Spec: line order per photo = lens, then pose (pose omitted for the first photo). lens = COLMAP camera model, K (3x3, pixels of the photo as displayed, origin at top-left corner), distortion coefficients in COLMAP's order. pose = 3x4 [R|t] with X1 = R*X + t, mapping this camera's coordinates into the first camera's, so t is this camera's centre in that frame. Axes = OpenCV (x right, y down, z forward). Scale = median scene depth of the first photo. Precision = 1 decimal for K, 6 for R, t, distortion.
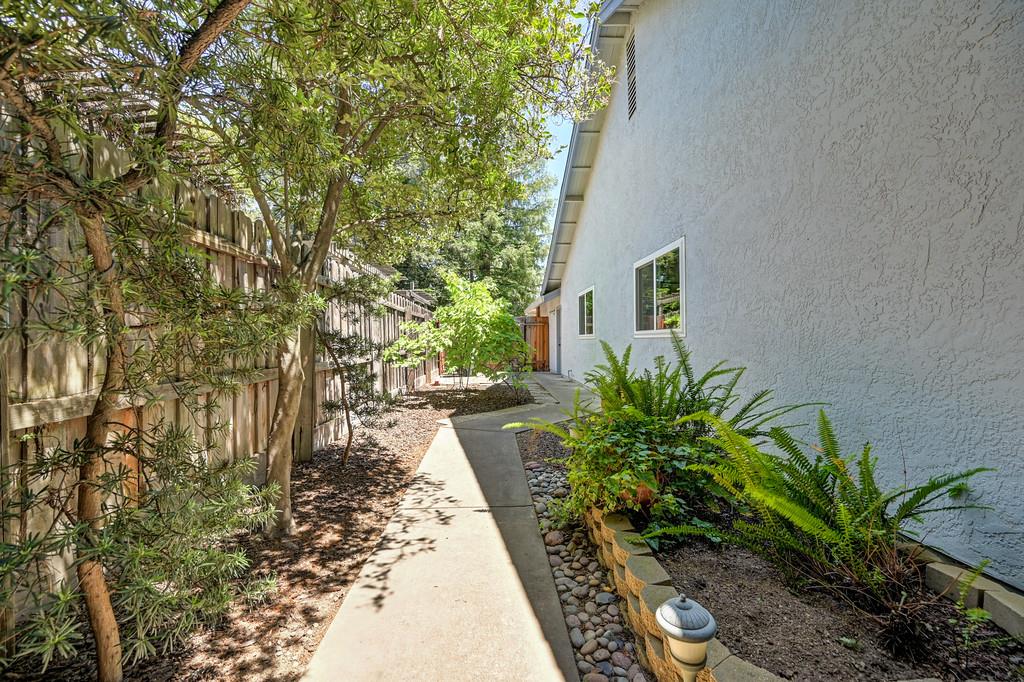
lens RADIAL K [[405.1, 0, 515.2], [0, 405.1, 343.4], [0, 0, 1]] dist [-0.001280, -0.000097]
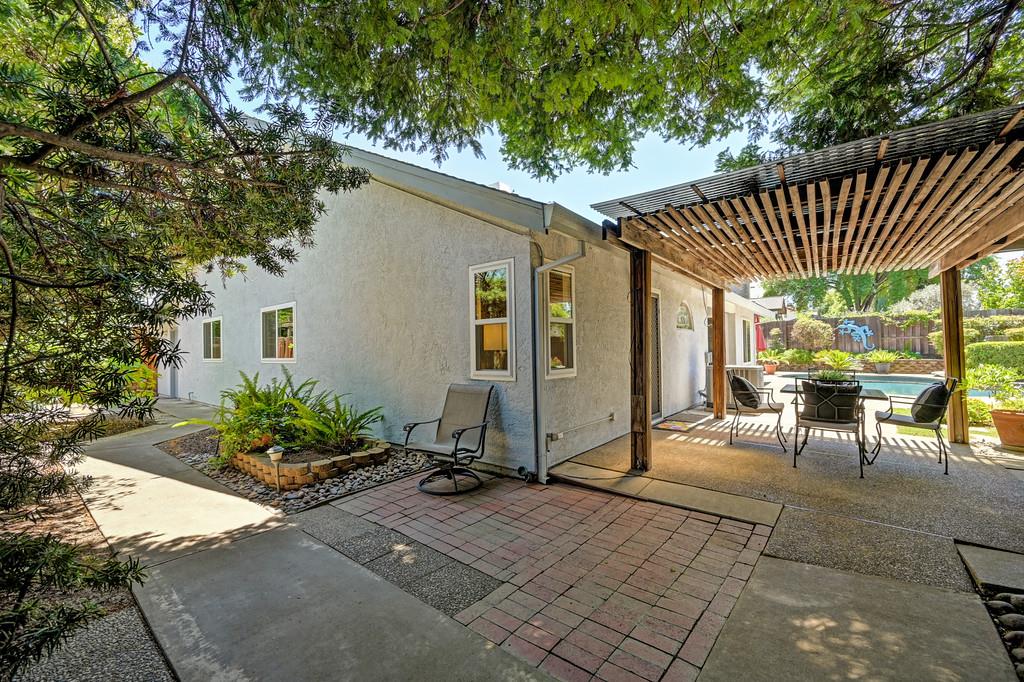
lens RADIAL K [[405.1, 0, 515.2], [0, 405.1, 343.4], [0, 0, 1]] dist [-0.001280, -0.000097]
pose [[0.664589, 0.005281, 0.747191, -0.343417], [0.020484, 0.999470, -0.025284, -0.062058], [-0.746928, 0.032109, 0.664129, -1.197836]]
